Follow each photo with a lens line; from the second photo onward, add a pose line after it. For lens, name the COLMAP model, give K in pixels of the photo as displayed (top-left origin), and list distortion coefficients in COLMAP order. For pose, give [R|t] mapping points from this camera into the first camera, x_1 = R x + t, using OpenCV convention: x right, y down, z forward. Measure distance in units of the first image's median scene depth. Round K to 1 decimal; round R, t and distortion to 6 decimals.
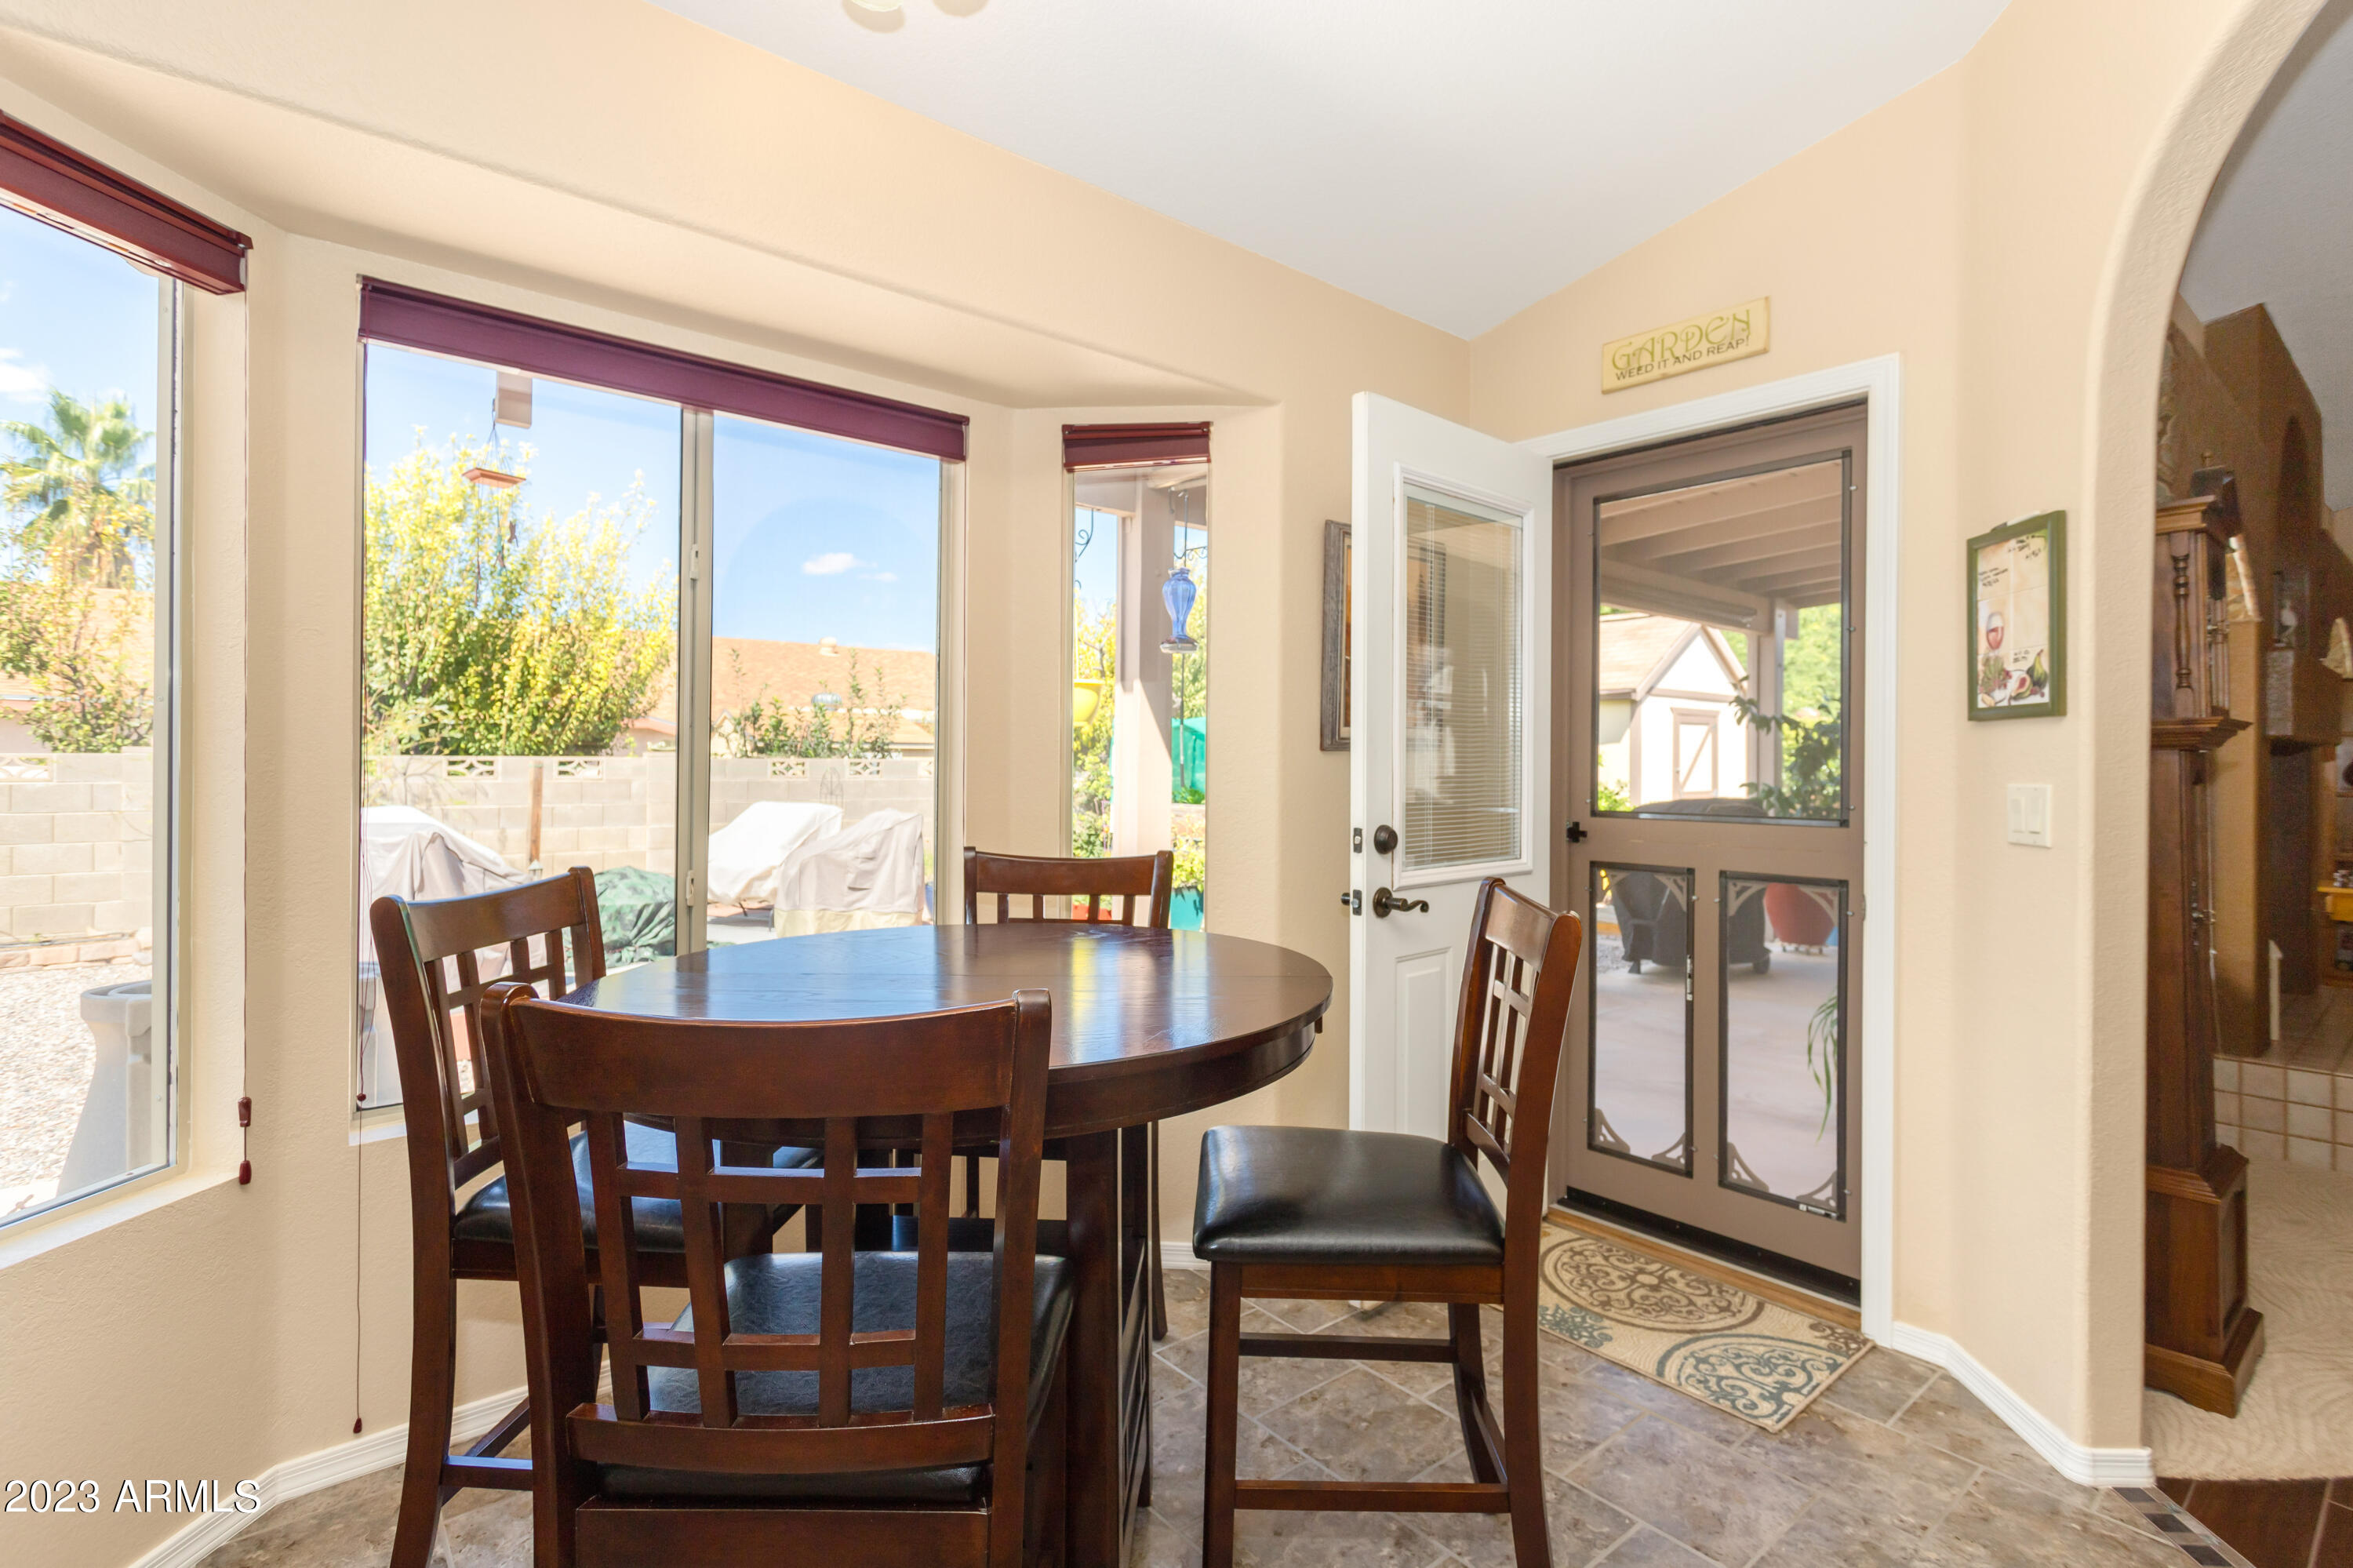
lens RADIAL K [[1122.0, 0, 1169.0], [0, 1122.0, 772.7], [0, 0, 1]] dist [0.005905, 0.000282]
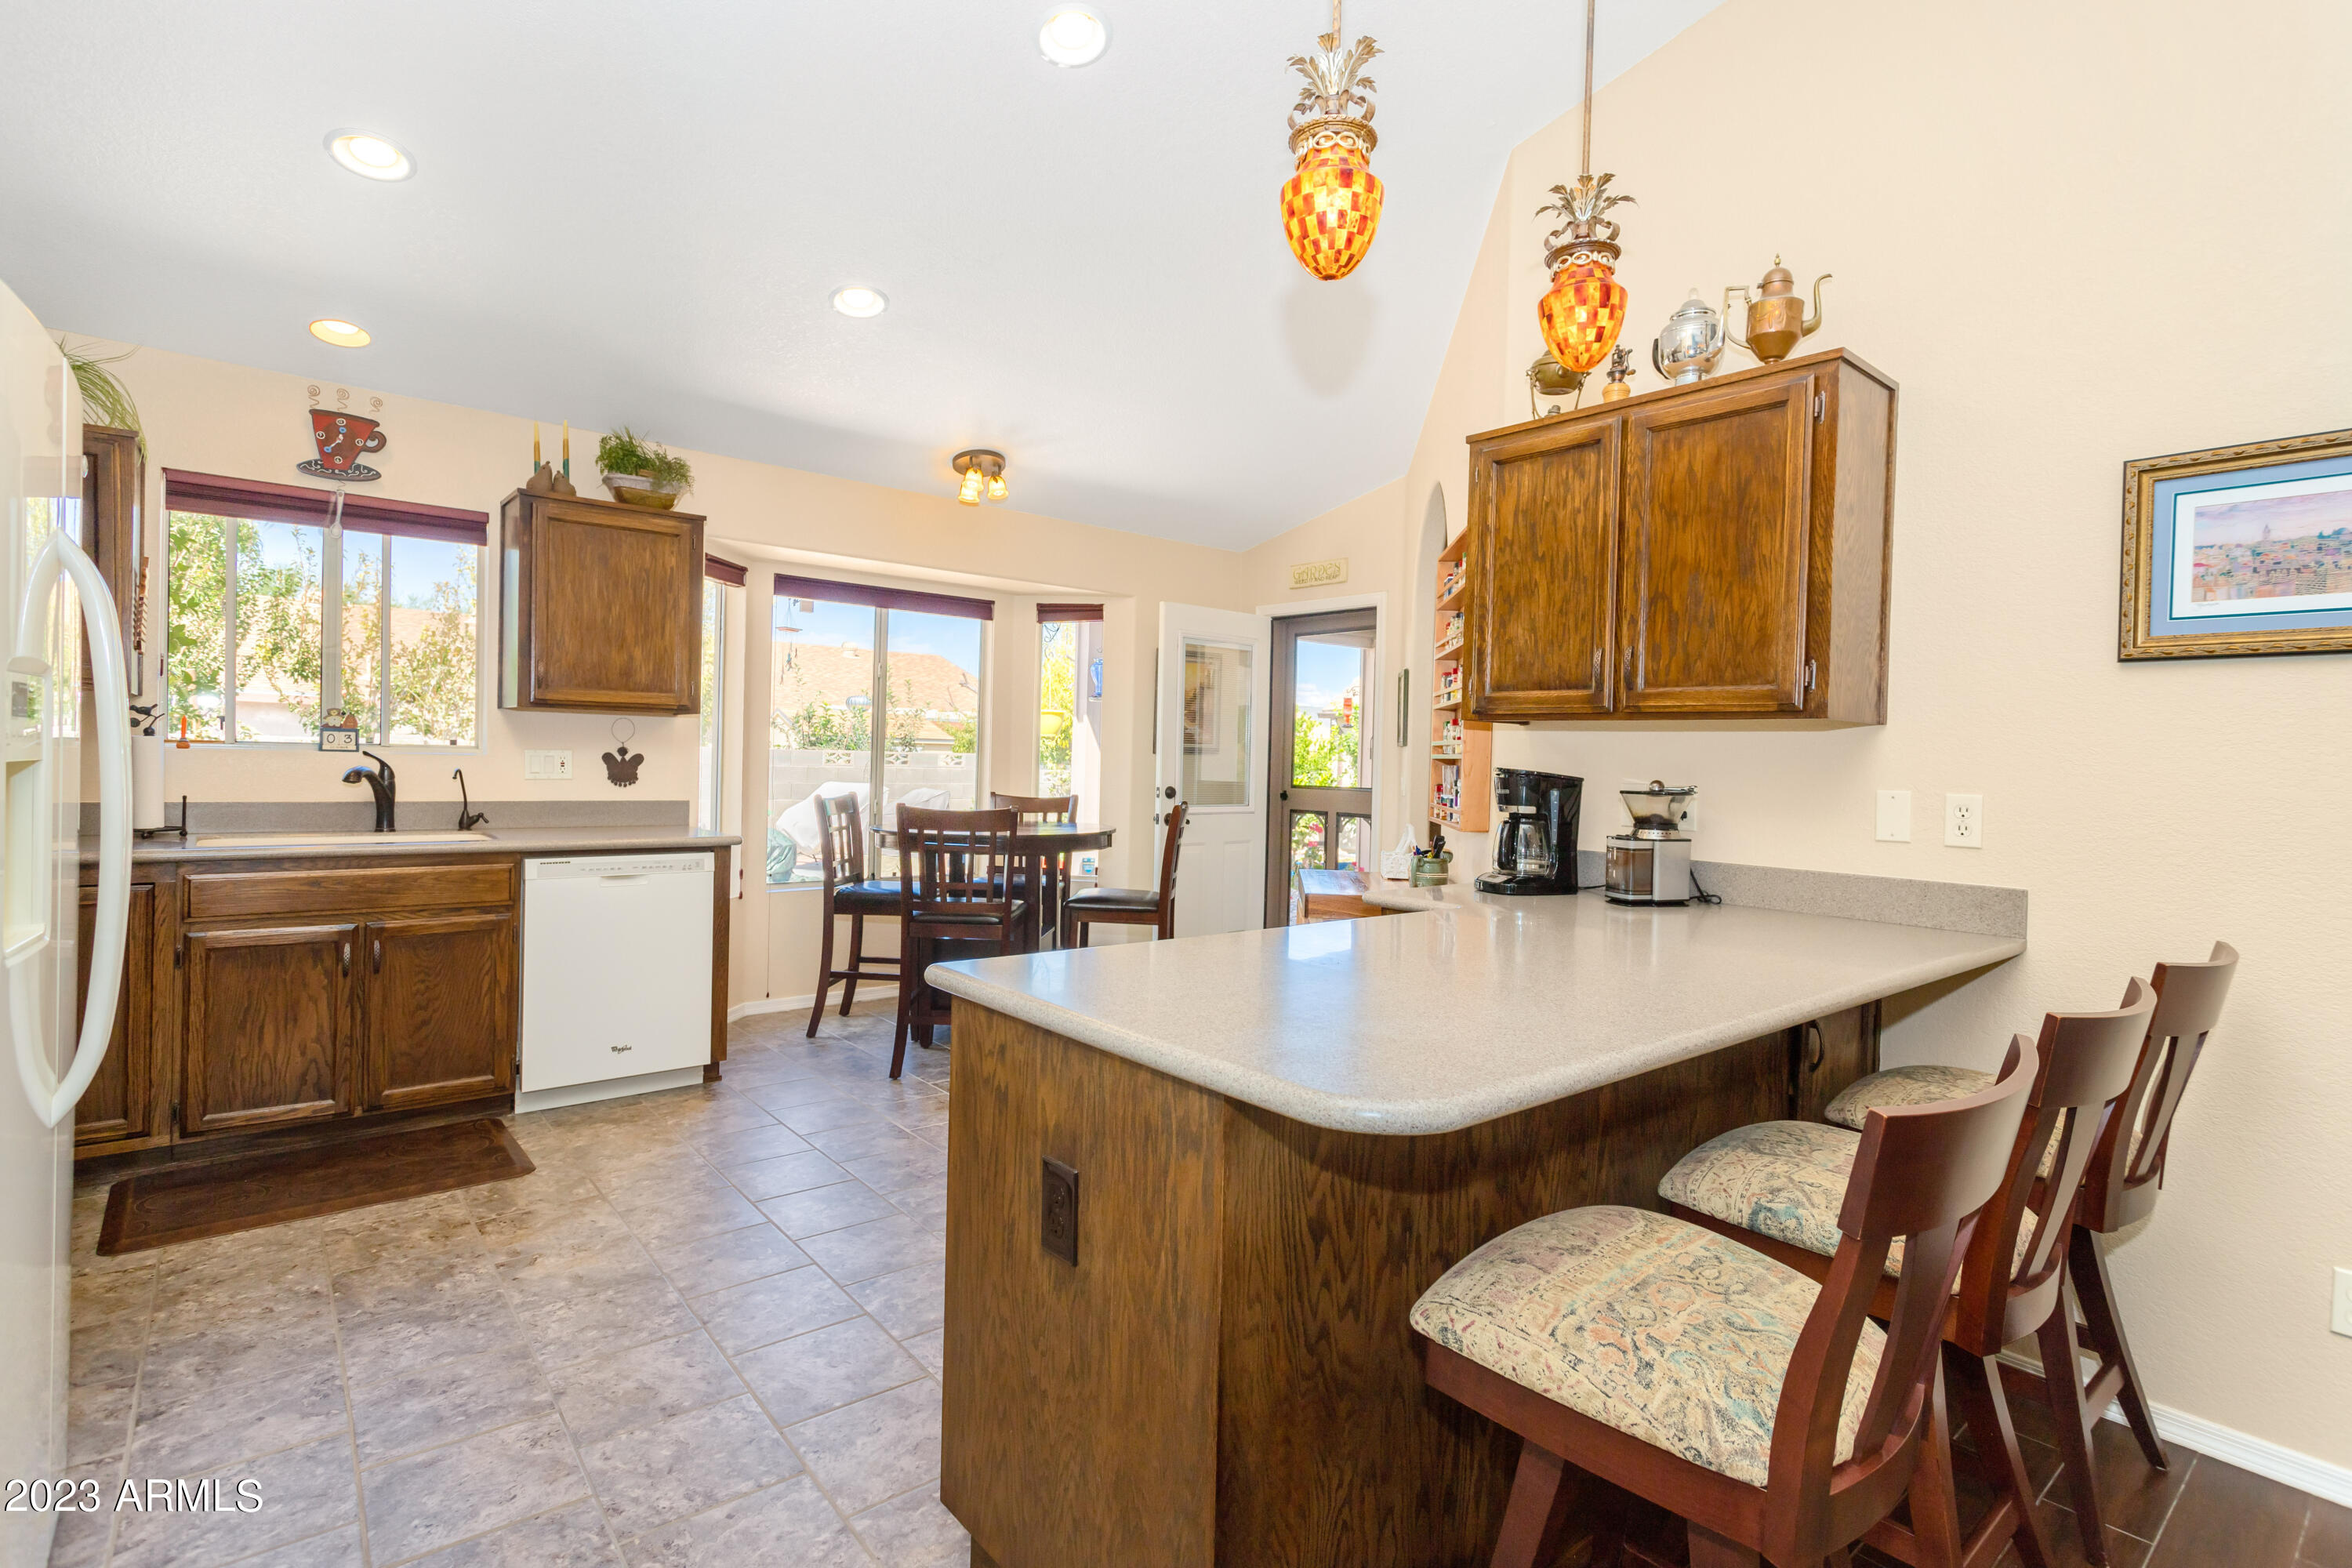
lens RADIAL K [[1121.5, 0, 1176.9], [0, 1121.5, 788.3], [0, 0, 1]] dist [0.005905, 0.000282]
pose [[0.999810, 0.018068, 0.007296, 0.168431], [-0.018188, 0.999695, 0.016705, 0.010700], [-0.006992, -0.016834, 0.999834, -1.195304]]
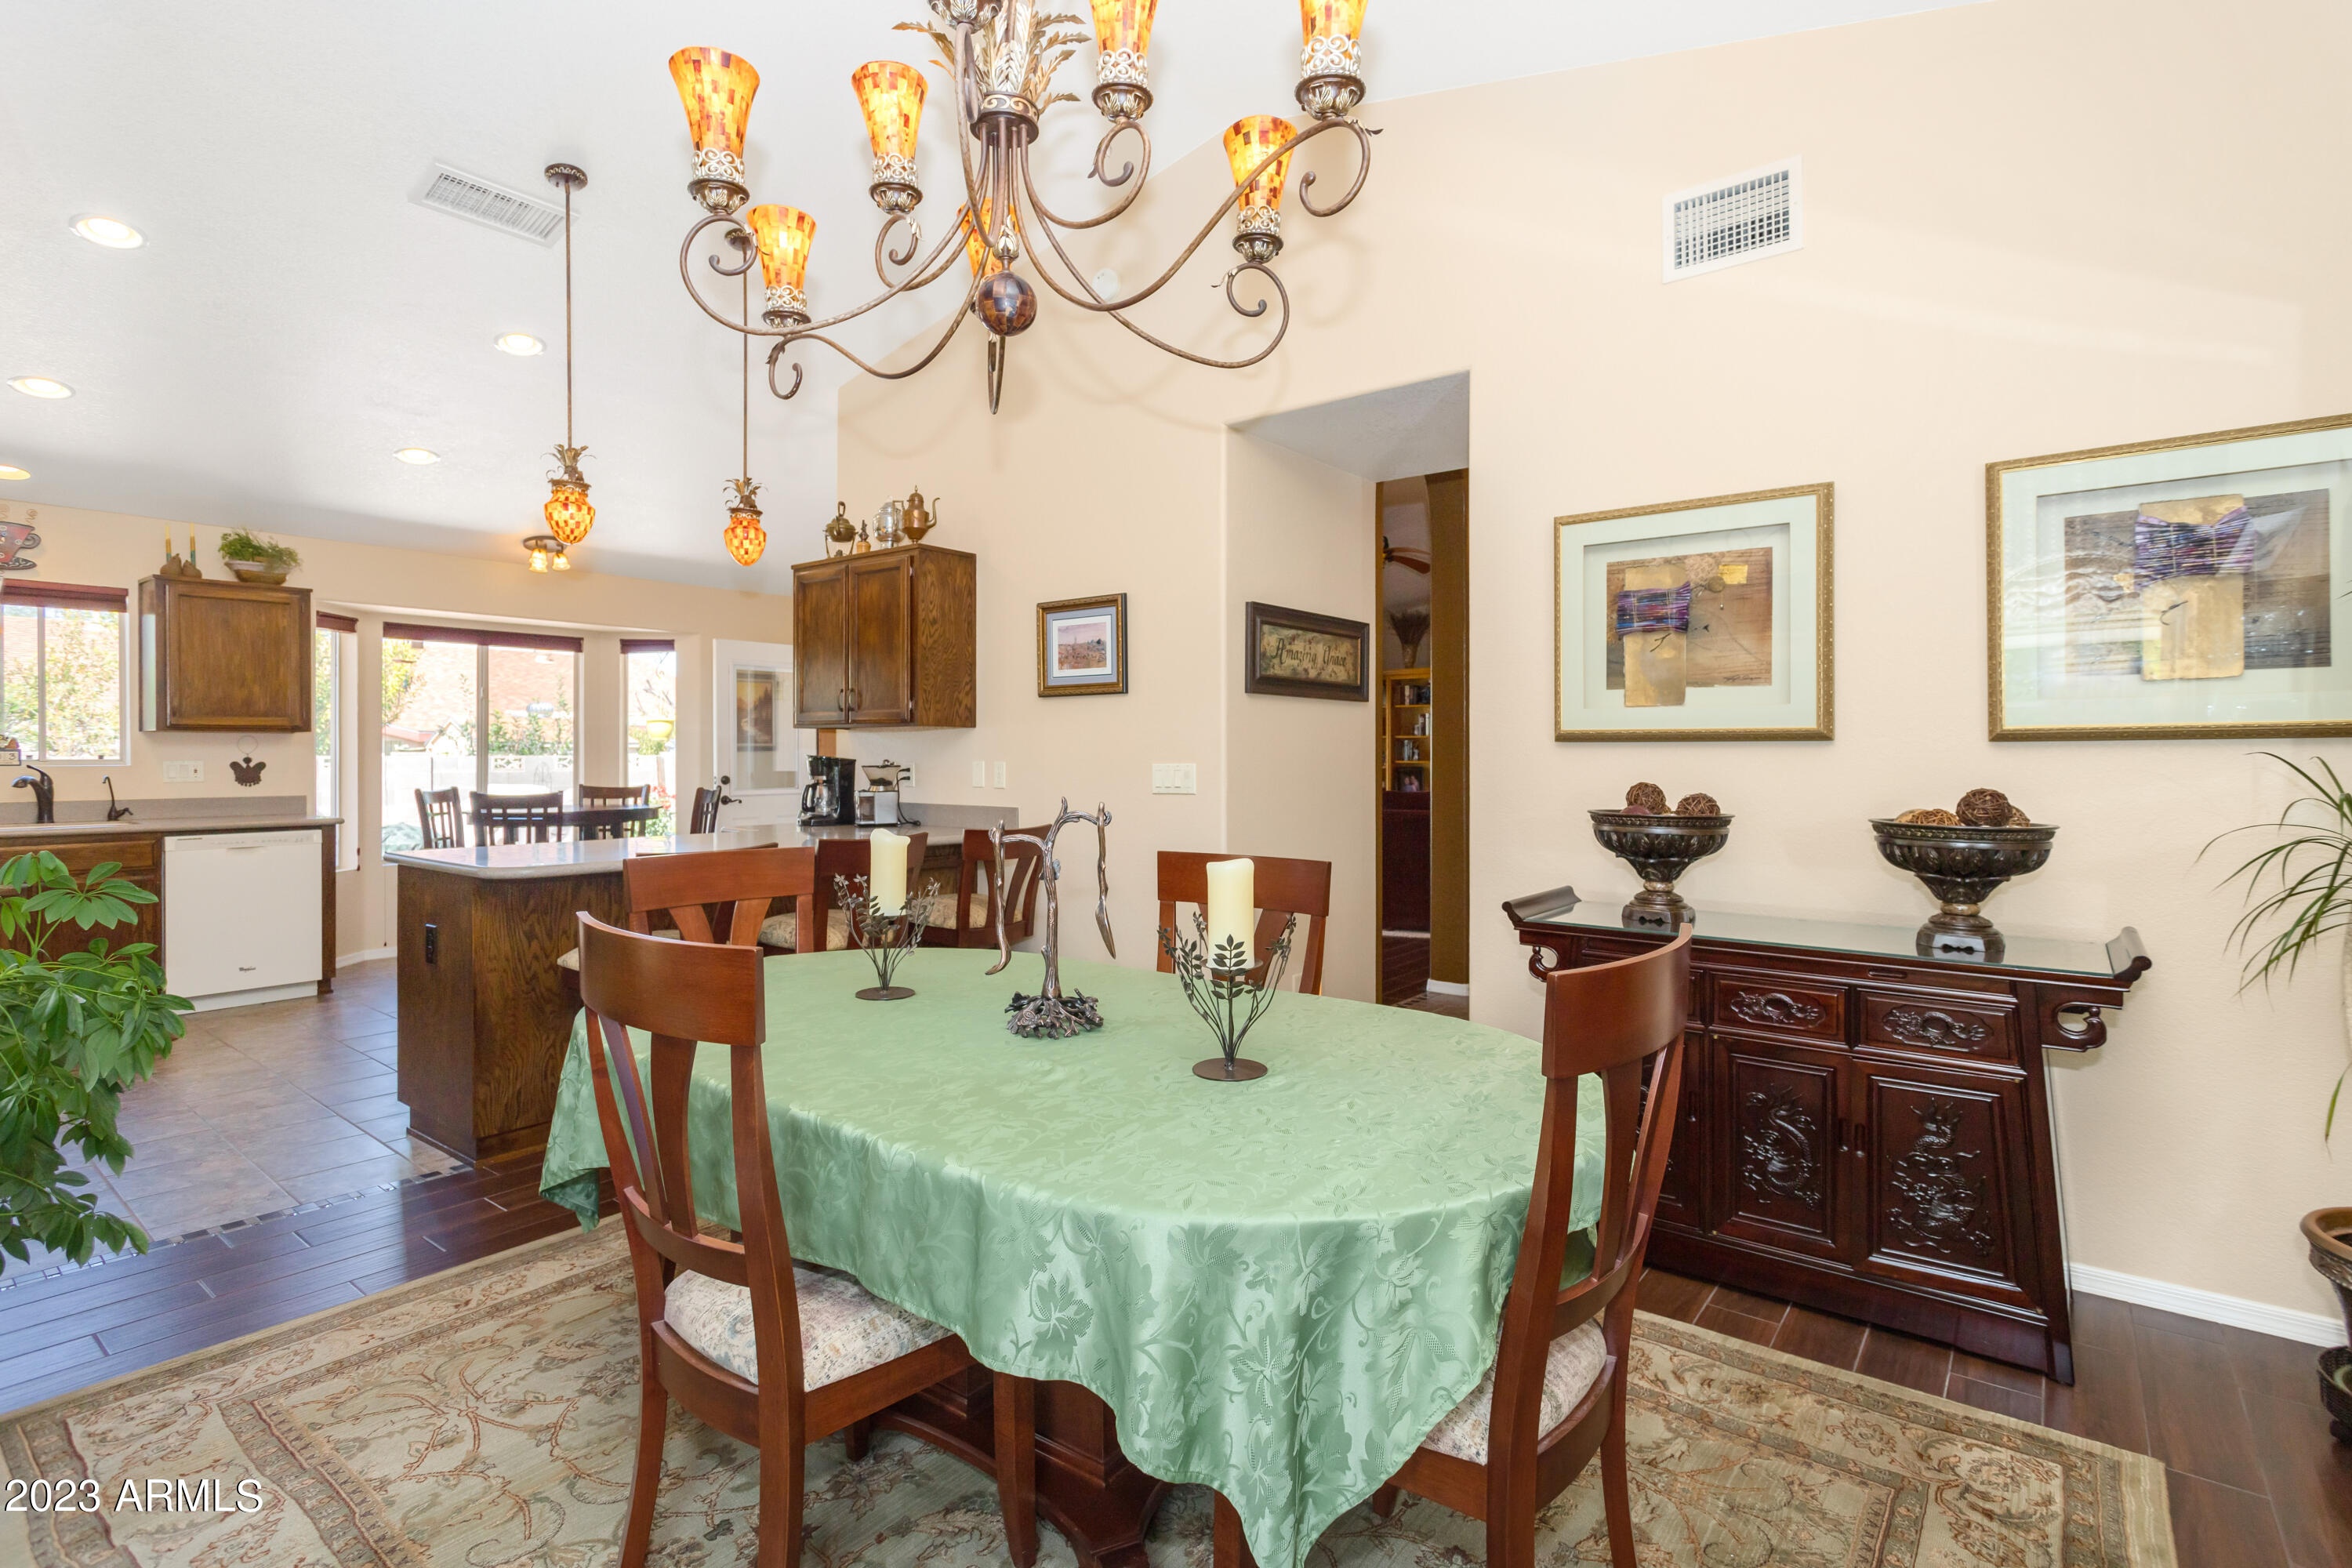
lens RADIAL K [[1121.5, 0, 1176.6], [0, 1121.5, 765.2], [0, 0, 1]] dist [0.005905, 0.000282]
pose [[0.976982, -0.010859, 0.213047, 0.671520], [0.010841, 0.999940, 0.001249, 0.025039], [-0.213048, 0.001090, 0.977041, -2.081832]]
